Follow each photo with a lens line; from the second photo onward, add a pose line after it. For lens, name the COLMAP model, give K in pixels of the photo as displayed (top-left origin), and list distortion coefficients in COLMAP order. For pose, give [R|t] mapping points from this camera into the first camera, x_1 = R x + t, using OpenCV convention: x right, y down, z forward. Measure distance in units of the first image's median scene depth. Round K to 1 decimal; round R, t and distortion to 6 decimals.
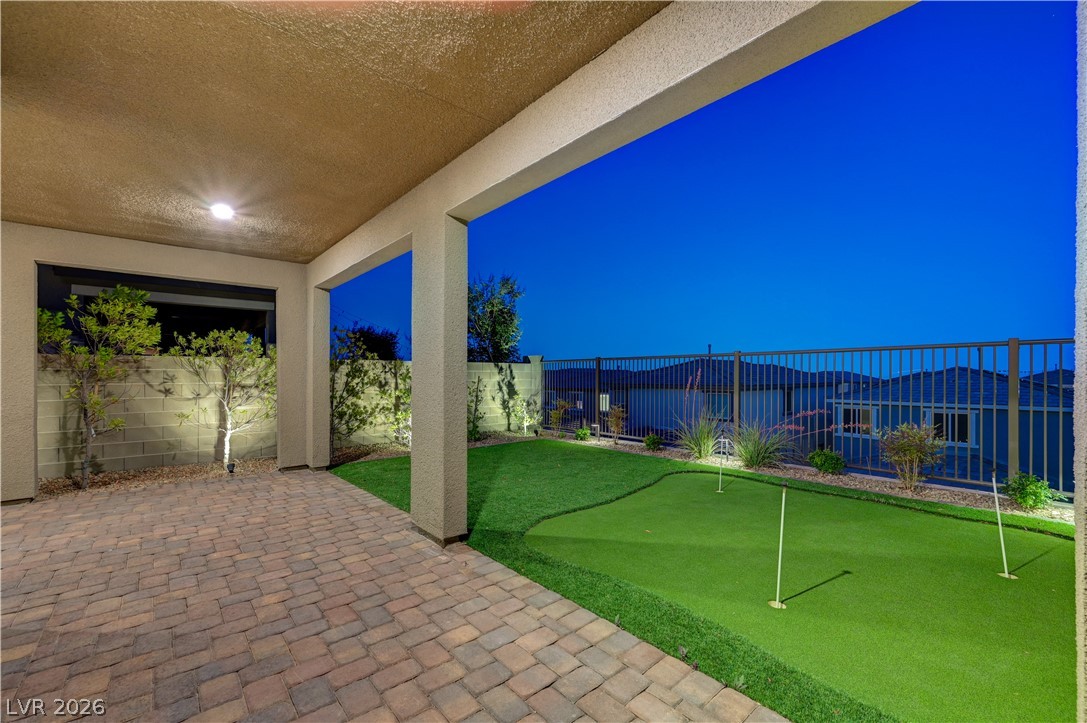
lens RADIAL K [[449.4, 0, 545.2], [0, 449.4, 377.2], [0, 0, 1]] dist [0.000319, -0.000084]
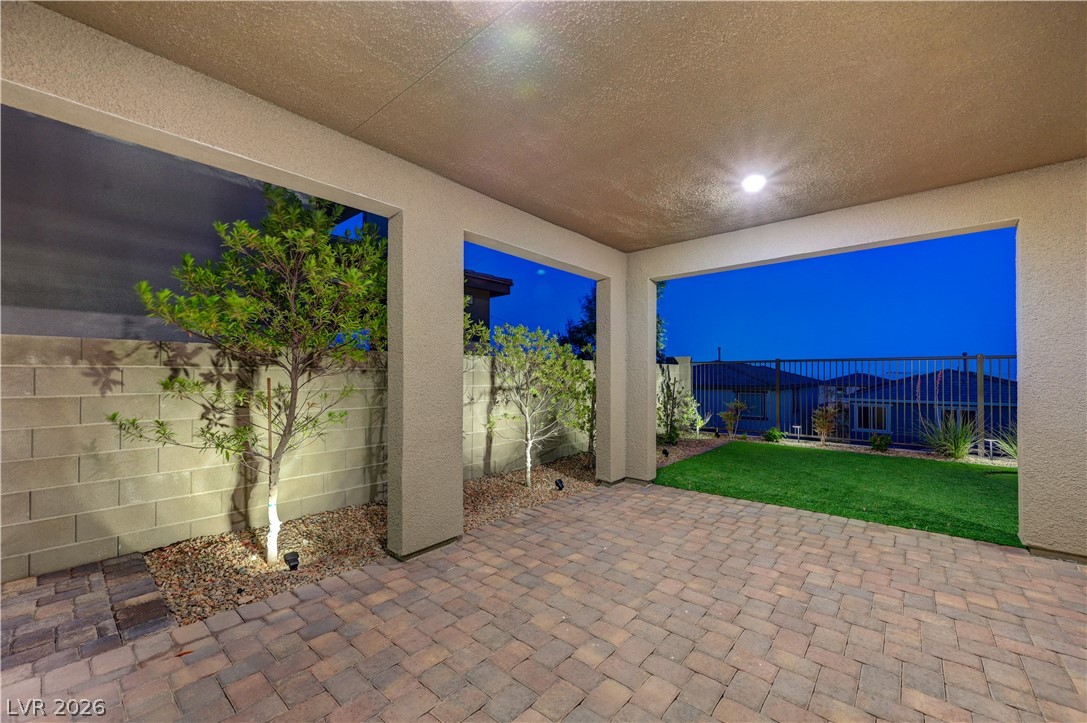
lens RADIAL K [[430.4, 0, 546.3], [0, 430.4, 367.4], [0, 0, 1]] dist [0.001888, 0.000065]
pose [[0.989008, 0.005973, 0.147741, -0.828577], [-0.002789, 0.999760, -0.021750, -0.005011], [-0.147835, 0.021099, 0.988787, 0.174294]]
